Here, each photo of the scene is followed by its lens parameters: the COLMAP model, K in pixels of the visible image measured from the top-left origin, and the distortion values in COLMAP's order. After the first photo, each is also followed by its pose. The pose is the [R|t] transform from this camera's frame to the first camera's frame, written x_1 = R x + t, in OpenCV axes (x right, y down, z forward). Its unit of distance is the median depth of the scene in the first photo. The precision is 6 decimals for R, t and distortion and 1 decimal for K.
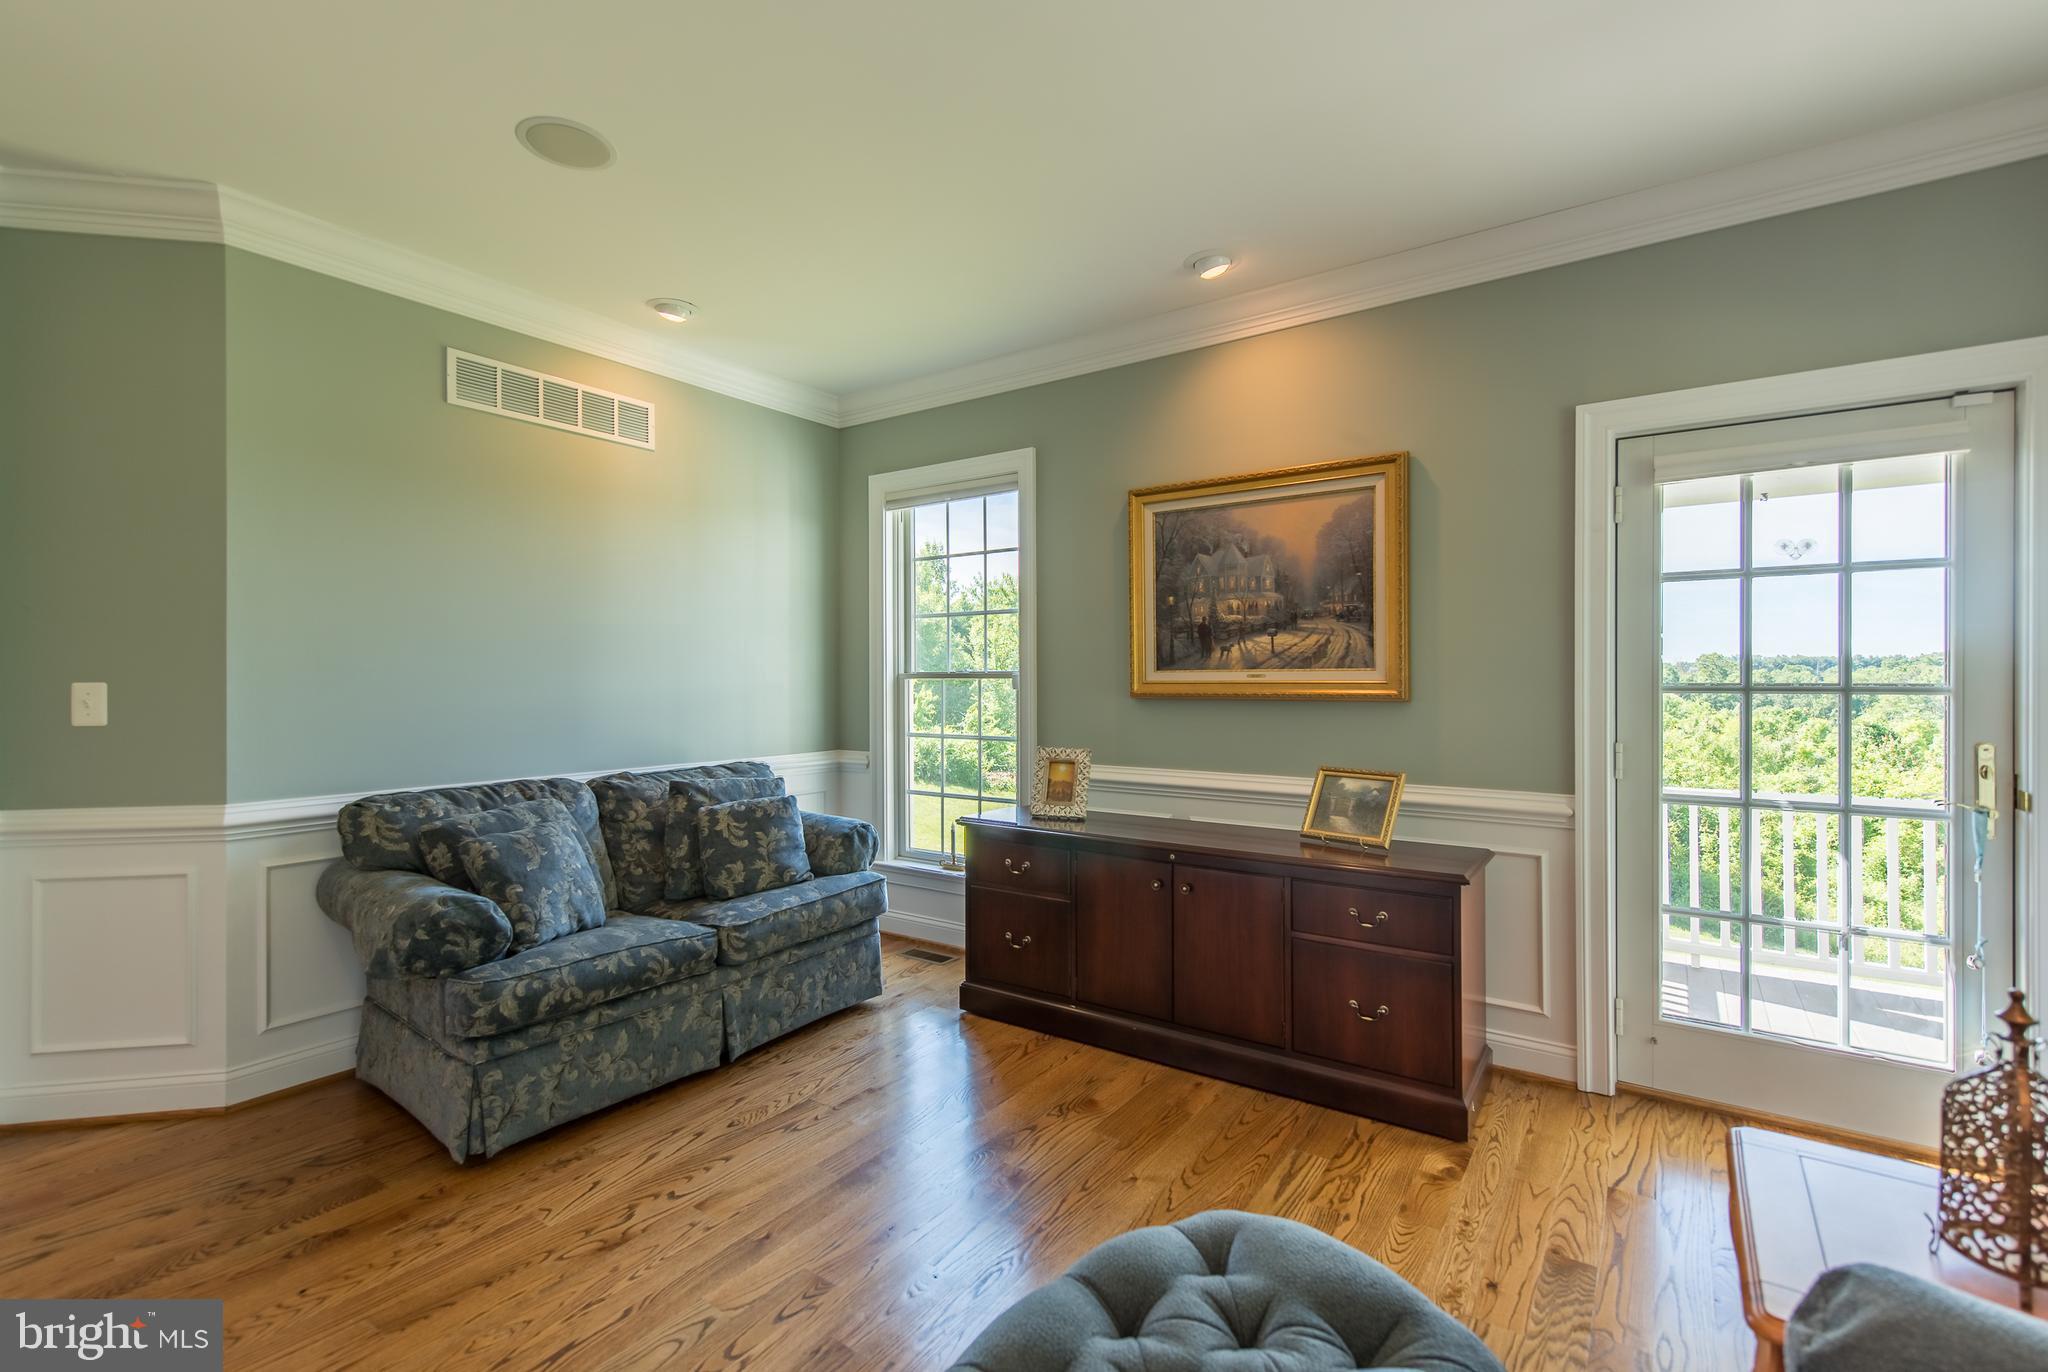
lens RADIAL K [[811.7, 0, 1029.2], [0, 811.7, 664.7], [0, 0, 1]] dist [-0.000300, -0.000402]
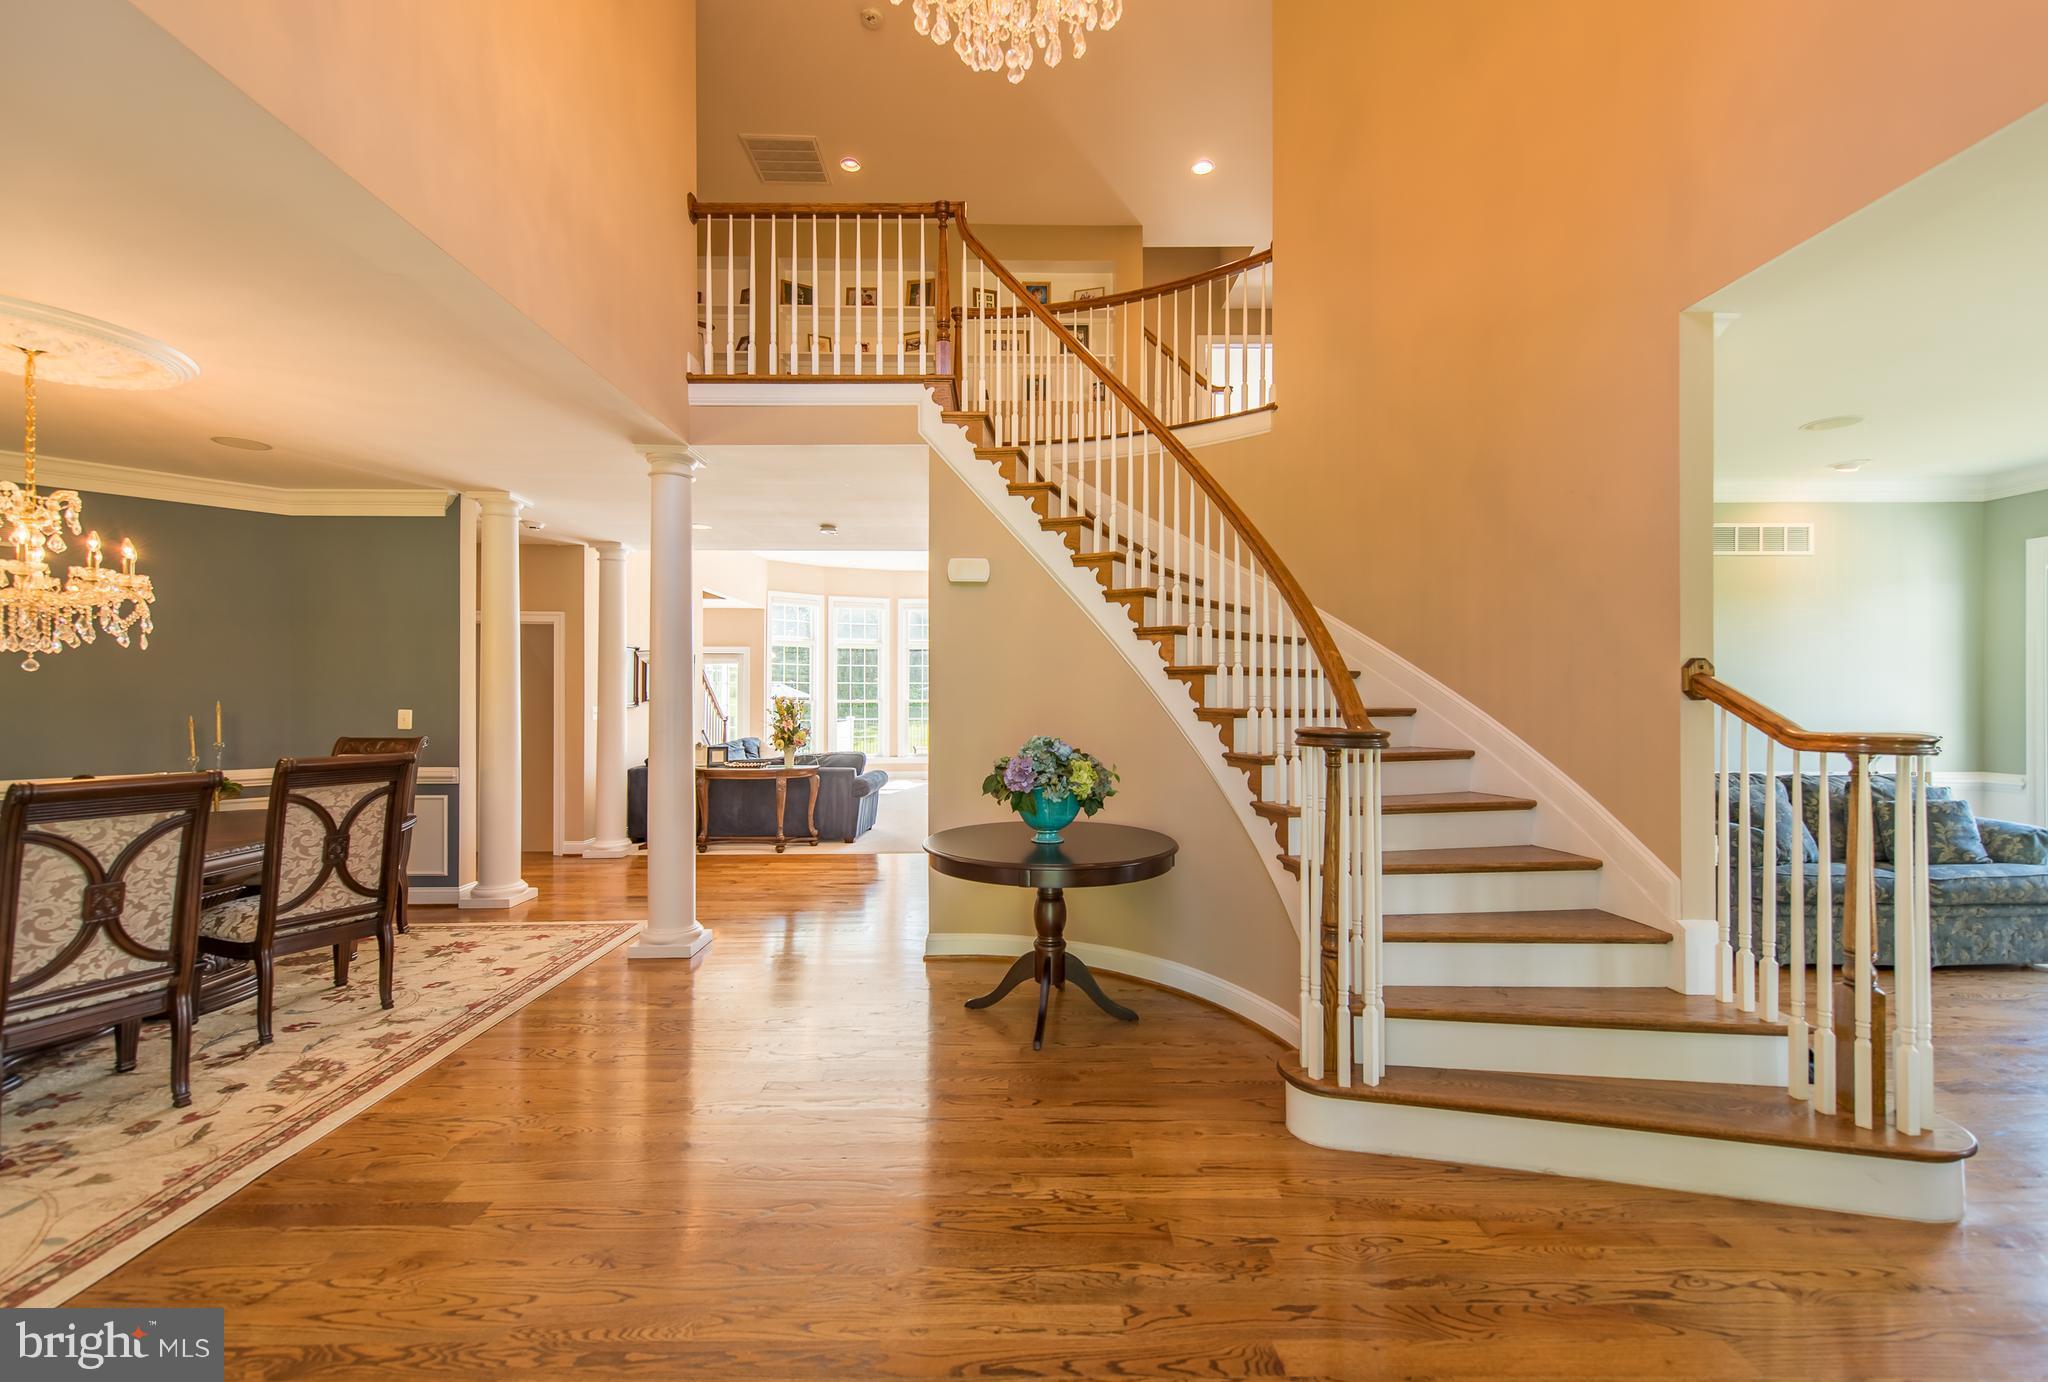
lens RADIAL K [[842.5, 0, 1021.7], [0, 842.5, 698.0], [0, 0, 1]] dist [0.000838, -0.000004]
pose [[0.577353, -0.001783, -0.816493, -0.053854], [0.015966, 0.999831, 0.009106, -0.049700], [0.816339, -0.018293, 0.577284, -1.145618]]
